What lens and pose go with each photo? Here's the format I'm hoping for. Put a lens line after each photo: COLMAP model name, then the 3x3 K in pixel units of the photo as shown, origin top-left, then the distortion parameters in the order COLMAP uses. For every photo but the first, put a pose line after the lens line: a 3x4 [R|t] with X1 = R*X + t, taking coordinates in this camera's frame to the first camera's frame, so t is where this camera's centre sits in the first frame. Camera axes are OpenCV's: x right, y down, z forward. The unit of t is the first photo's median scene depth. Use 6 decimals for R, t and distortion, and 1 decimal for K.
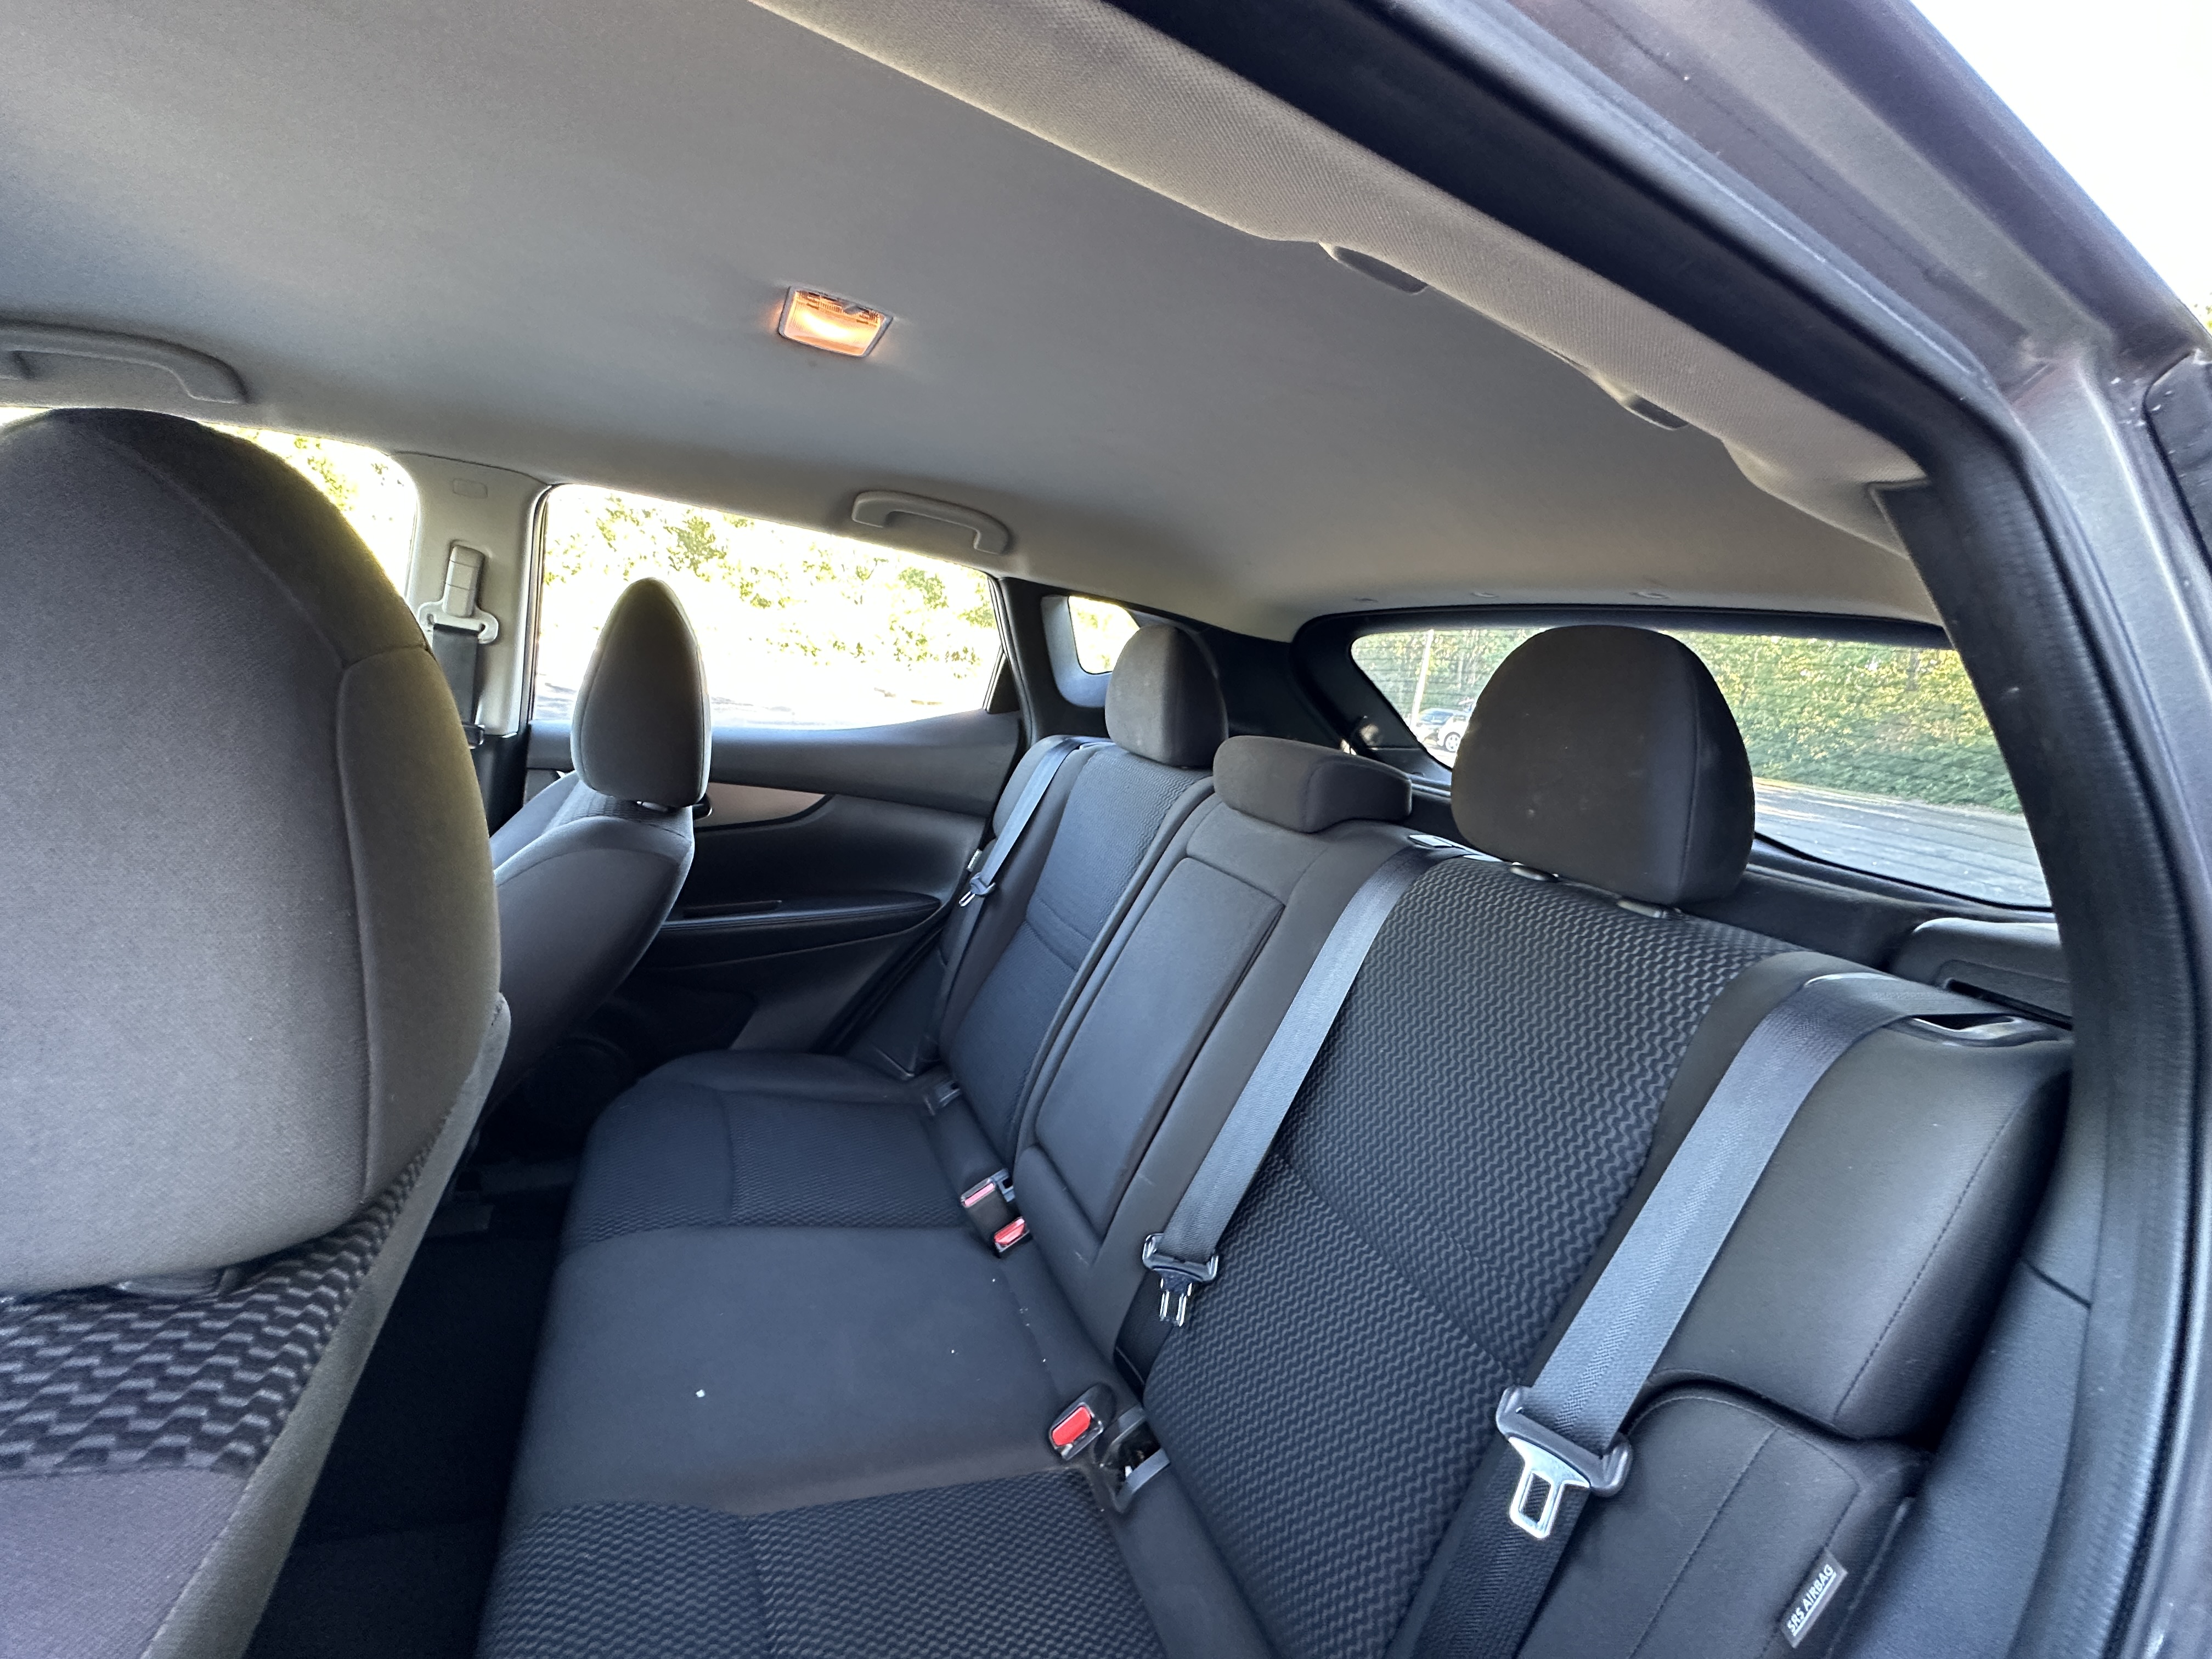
lens RADIAL K [[895.8, 0, 1128.5], [0, 895.8, 840.5], [0, 0, 1]] dist [-0.003585, 0.000783]
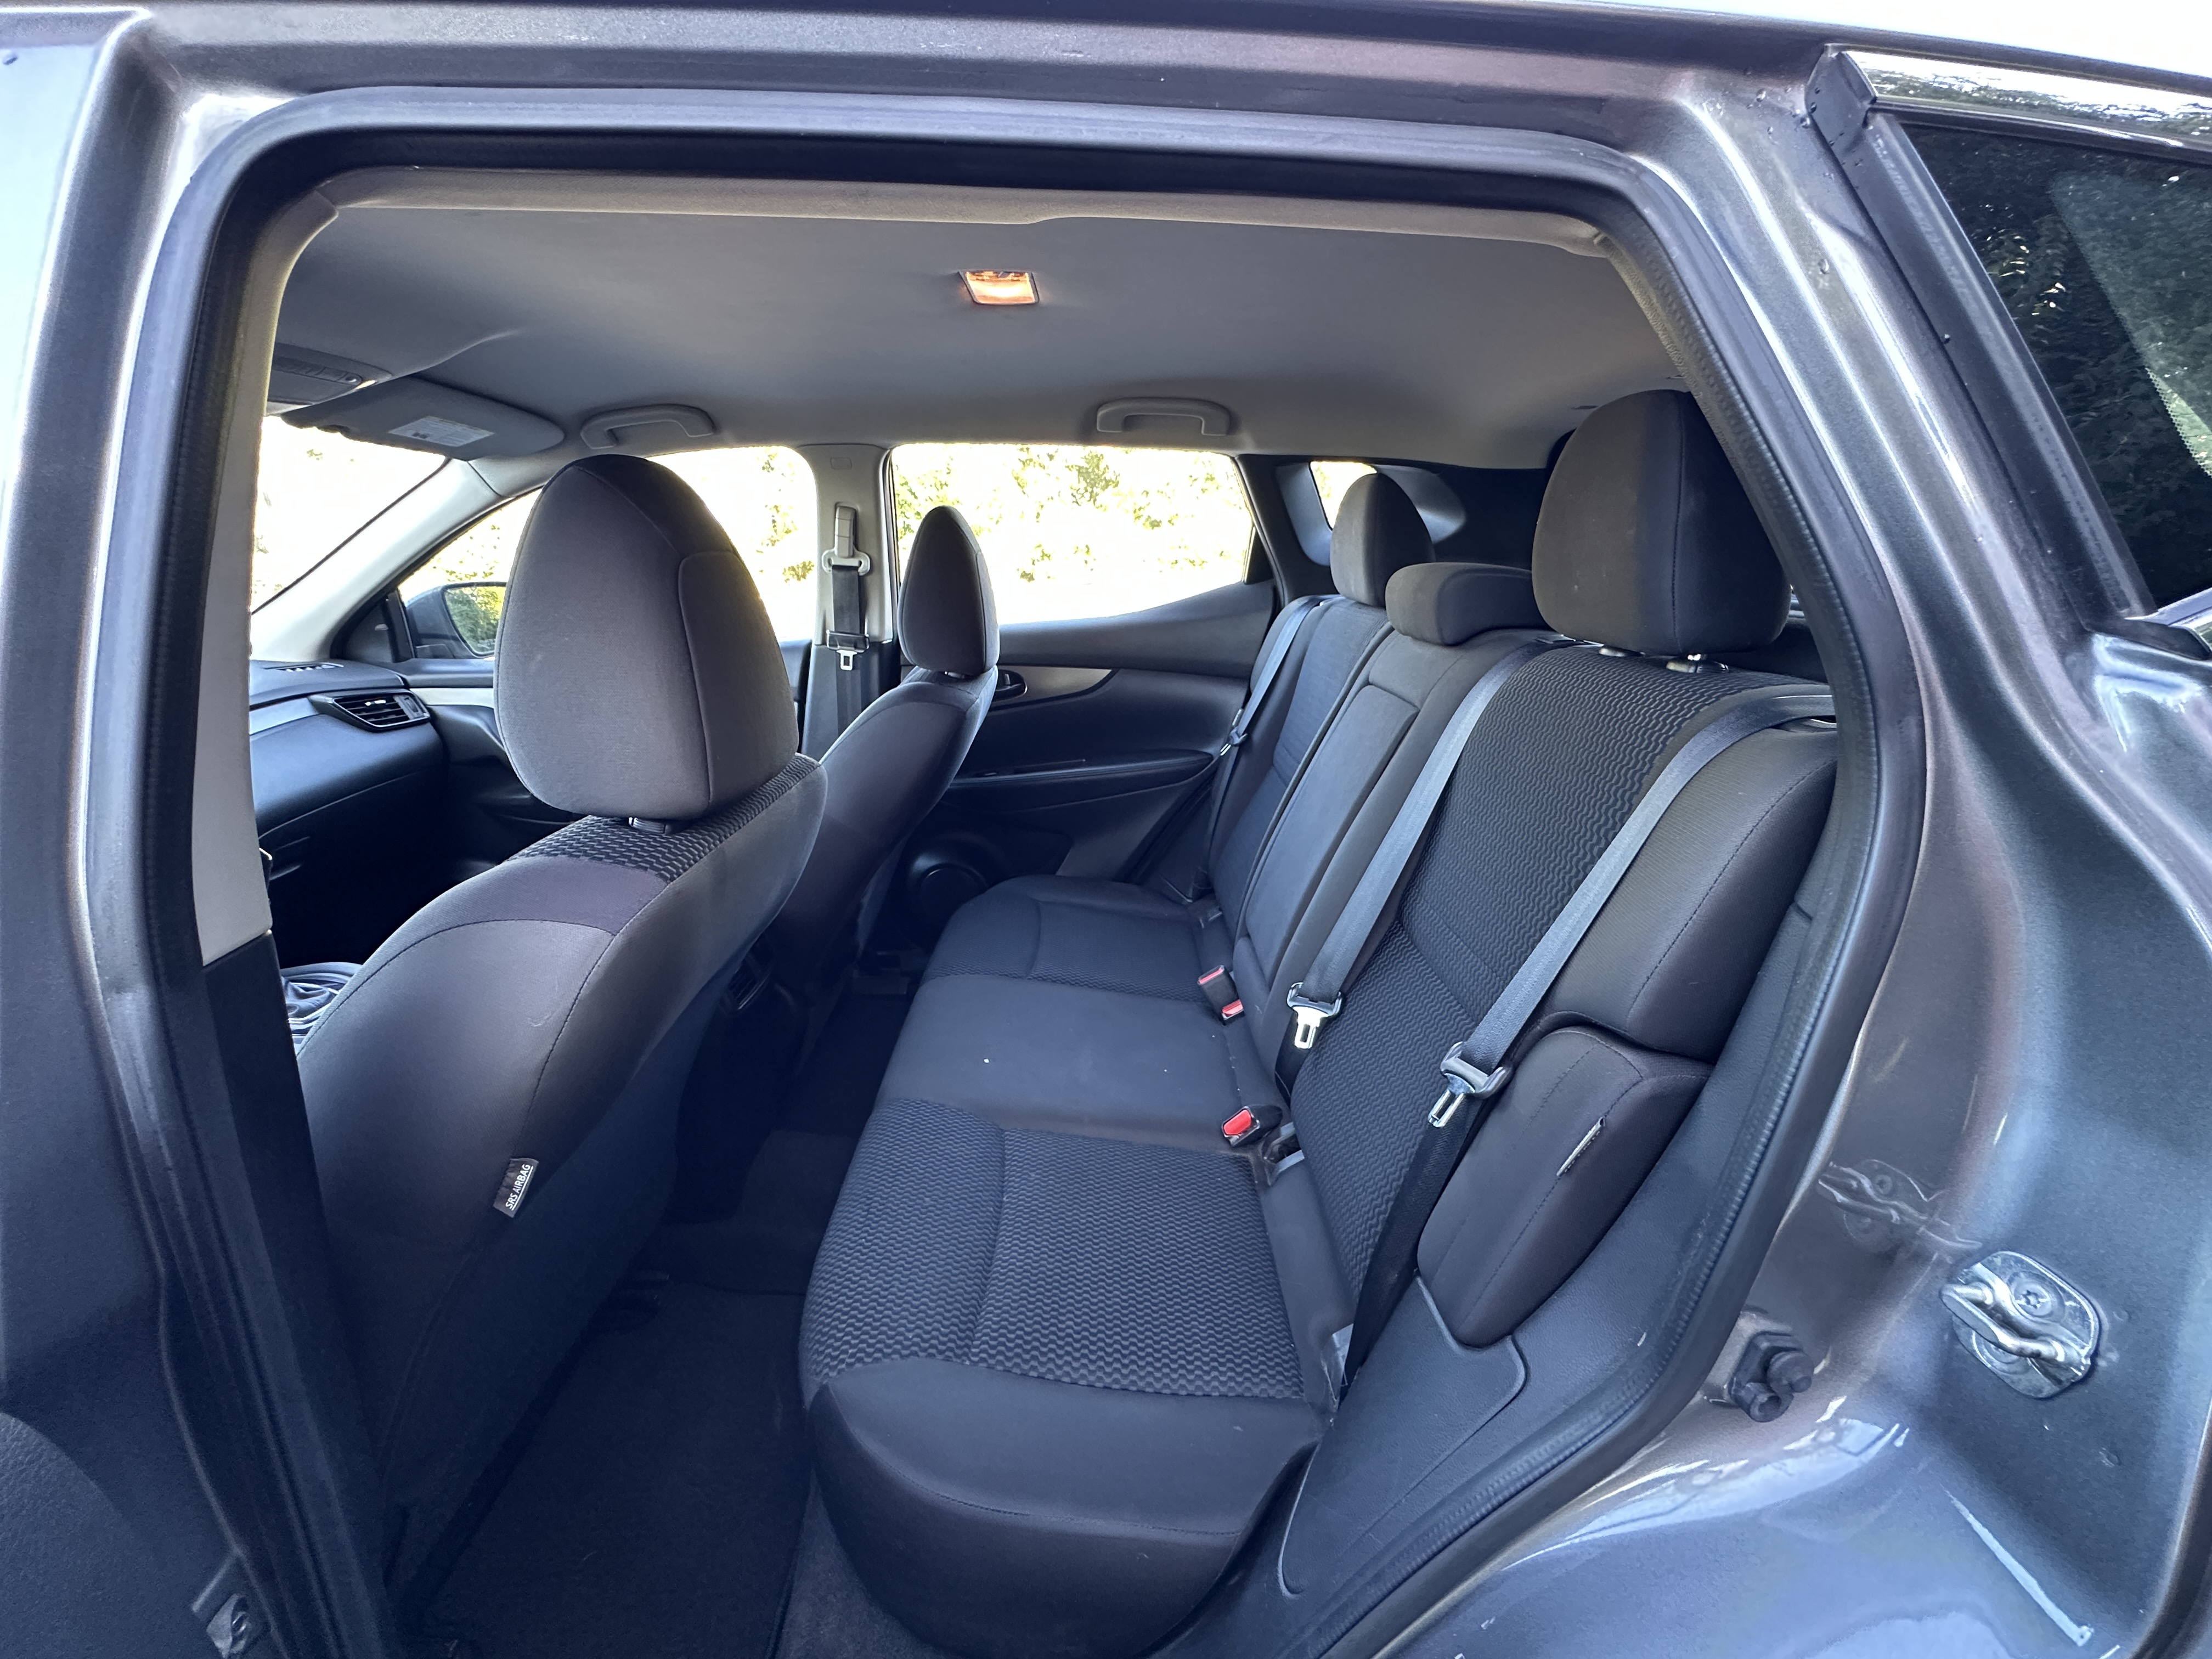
lens RADIAL K [[895.8, 0, 1122.0], [0, 895.8, 837.0], [0, 0, 1]] dist [-0.003585, 0.000783]
pose [[0.904178, -0.010168, -0.427035, 0.219853], [0.055023, 0.994160, 0.092831, 0.072711], [0.423597, -0.107433, 0.899457, -0.123936]]
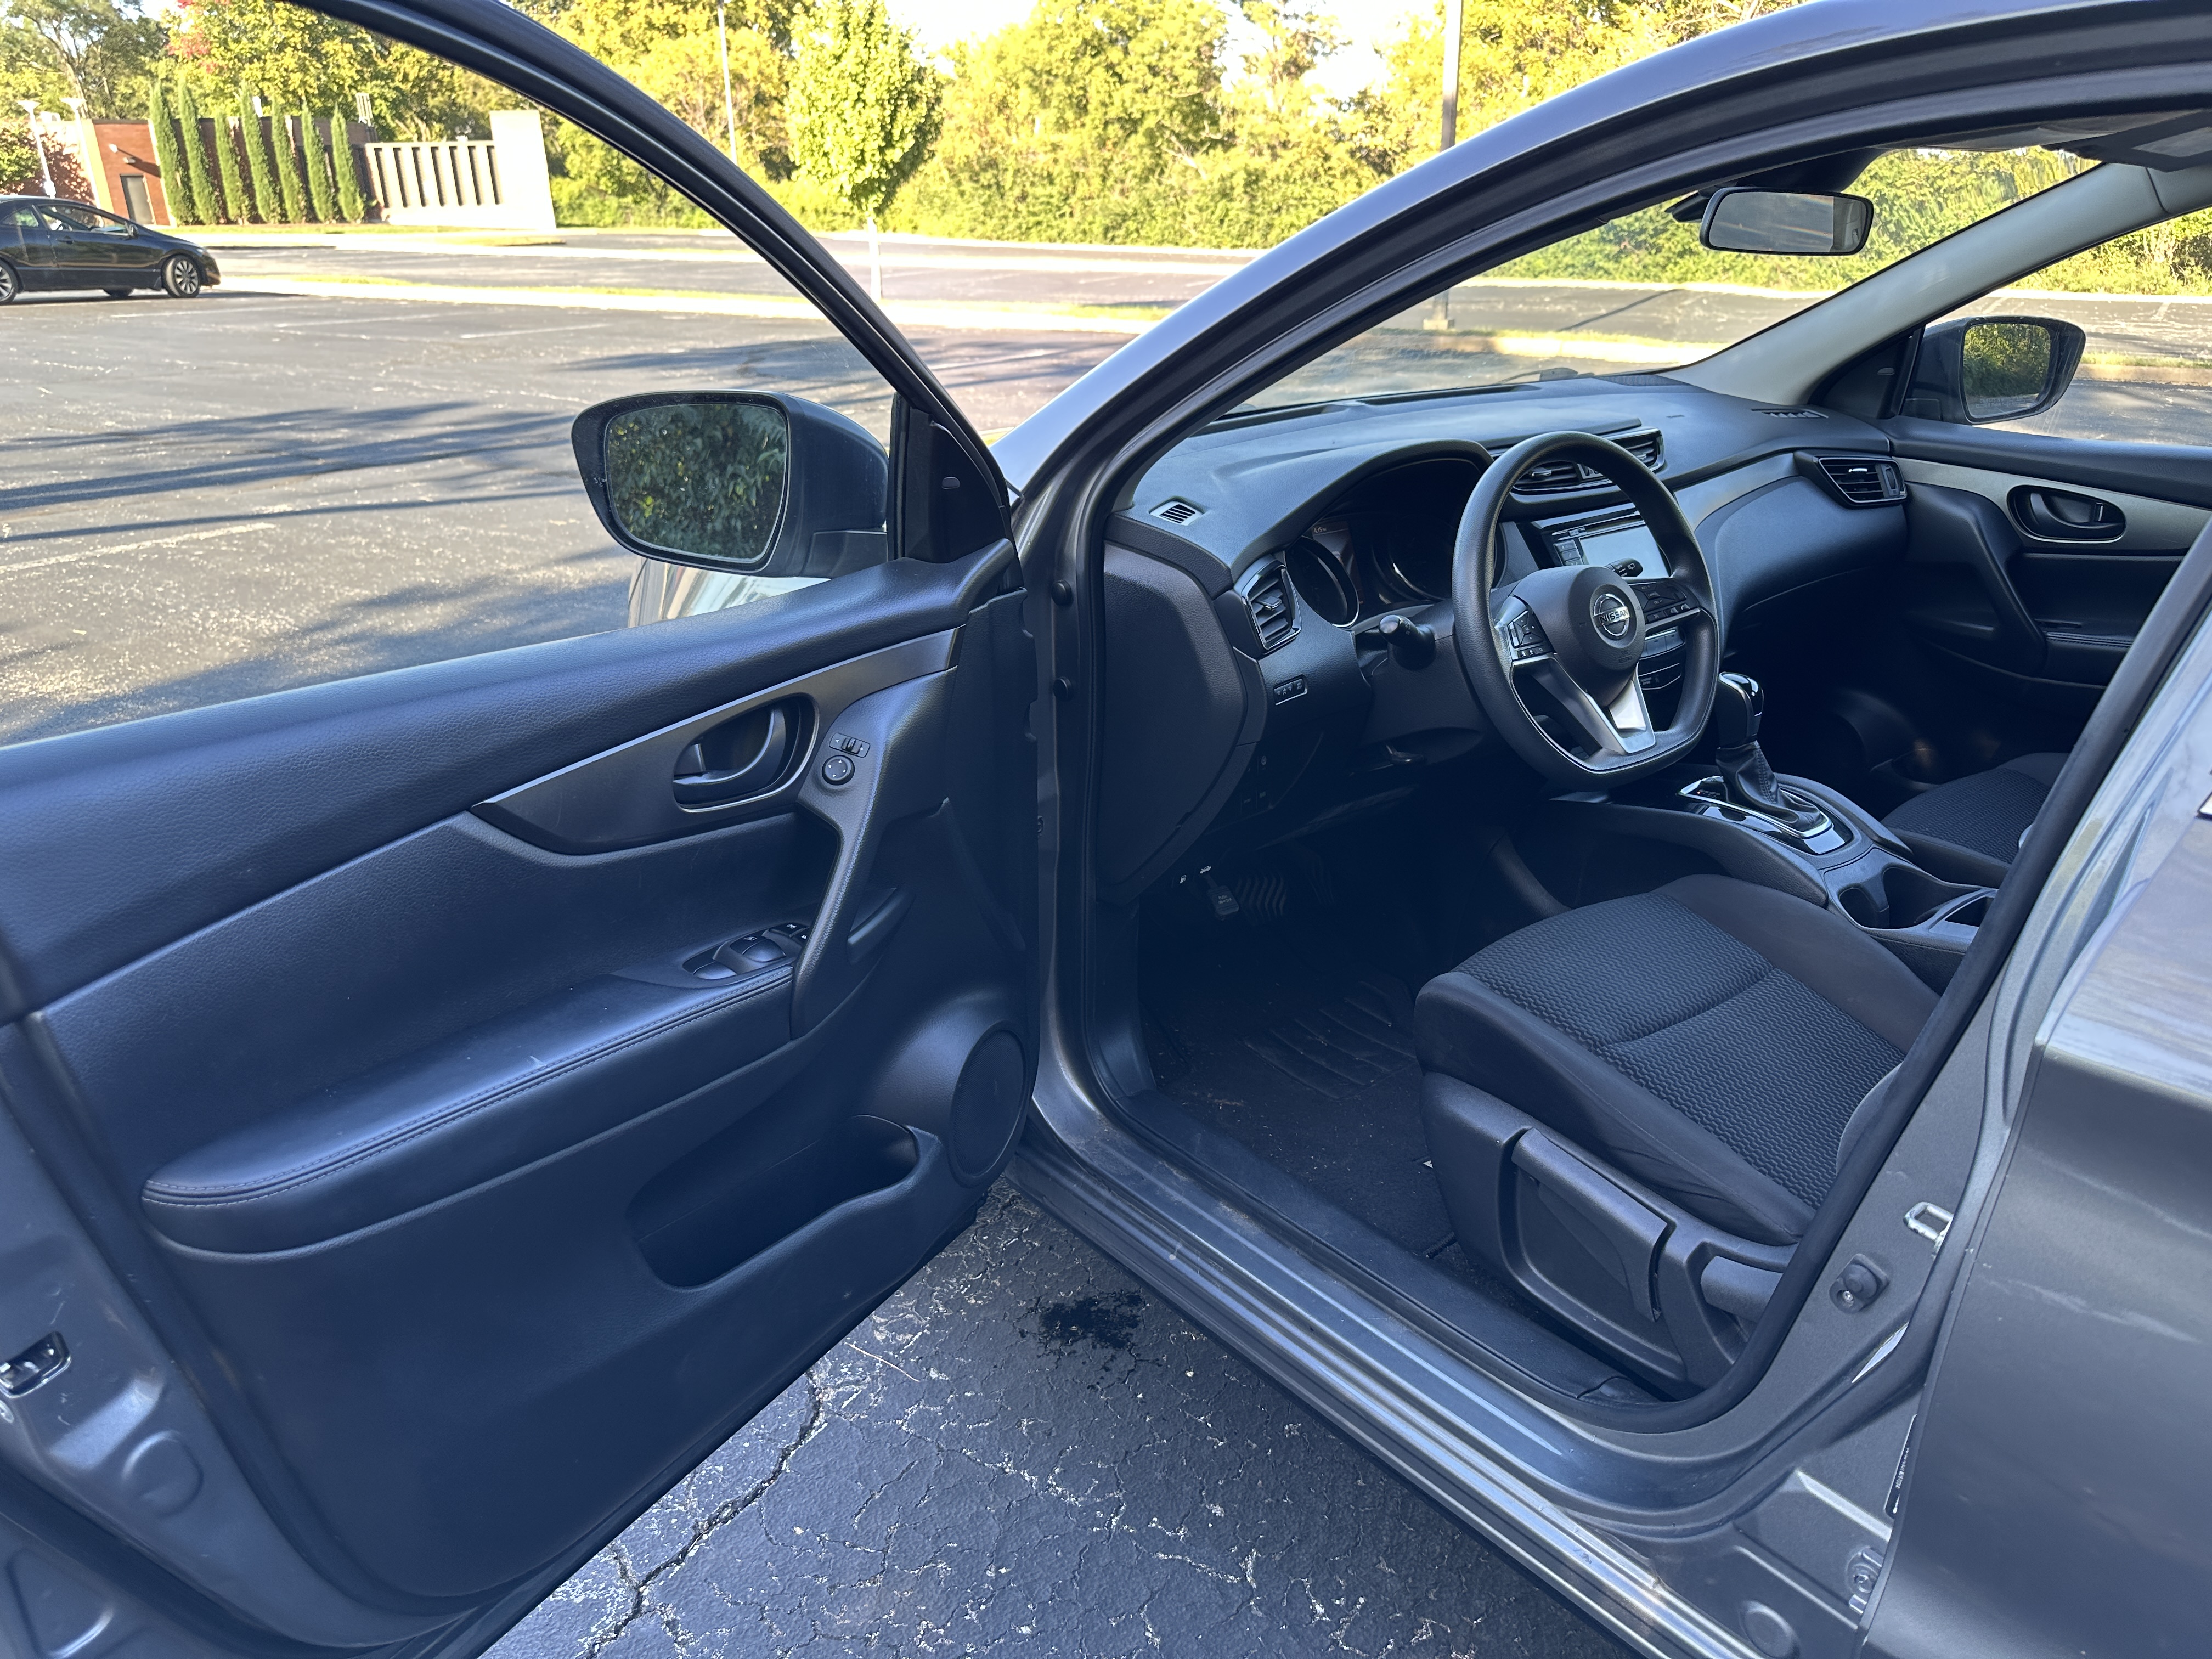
lens RADIAL K [[1606.0, 0, 1080.6], [0, 1606.0, 818.9], [0, 0, 1]] dist [0.013362, -0.018452]
pose [[0.248684, 0.233622, -0.939988, 0.260019], [-0.155001, 0.967567, 0.199469, 0.092630], [0.956102, 0.096094, 0.276830, -0.687440]]
